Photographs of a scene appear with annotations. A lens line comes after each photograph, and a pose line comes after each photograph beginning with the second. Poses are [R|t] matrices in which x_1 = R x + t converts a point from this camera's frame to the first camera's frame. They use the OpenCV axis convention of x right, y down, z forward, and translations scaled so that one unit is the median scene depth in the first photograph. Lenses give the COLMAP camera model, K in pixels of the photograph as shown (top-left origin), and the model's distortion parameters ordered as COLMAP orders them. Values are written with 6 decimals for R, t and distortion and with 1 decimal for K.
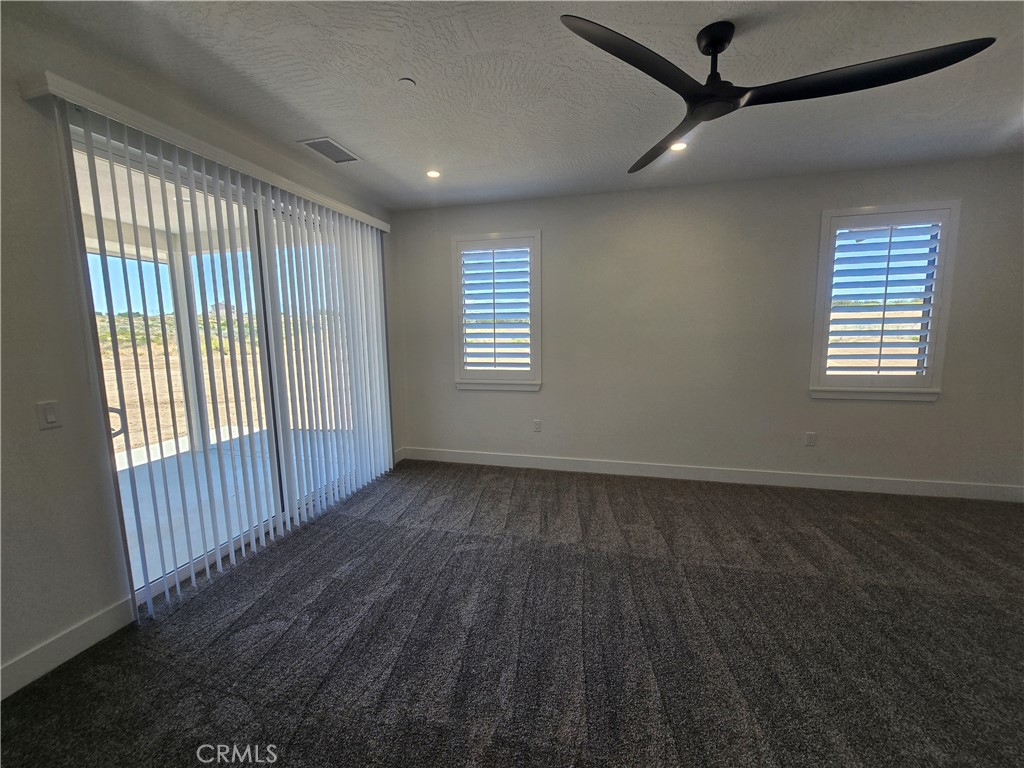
lens RADIAL K [[419.5, 0, 510.3], [0, 419.5, 385.0], [0, 0, 1]] dist [-0.004526, 0.001897]
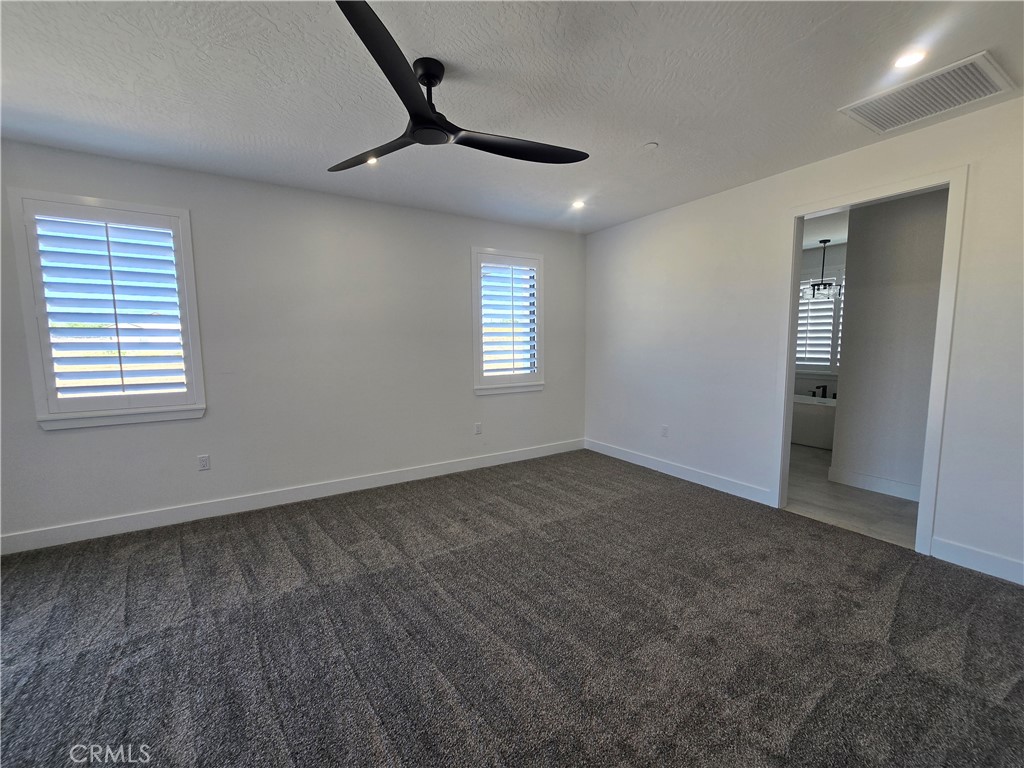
lens RADIAL K [[419.5, 0, 506.1], [0, 419.5, 385.7], [0, 0, 1]] dist [-0.004526, 0.001897]
pose [[0.695440, -0.068166, 0.715344, -0.117955], [0.092109, 0.995735, 0.005339, 0.004768], [-0.712657, 0.062177, 0.698752, 0.072968]]
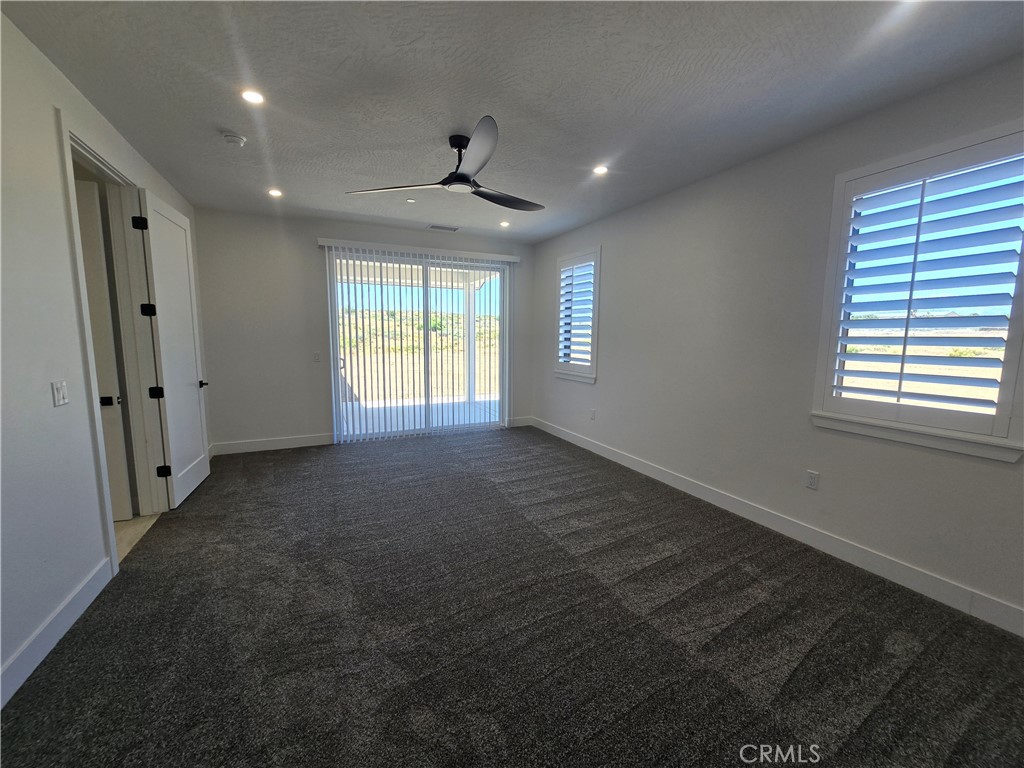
lens RADIAL K [[419.5, 0, 512.6], [0, 419.5, 384.4], [0, 0, 1]] dist [-0.004526, 0.001897]
pose [[0.636365, 0.109851, -0.763526, 1.040911], [-0.117786, 0.992039, 0.044559, -0.012795], [0.762342, 0.061577, 0.644238, 0.103880]]
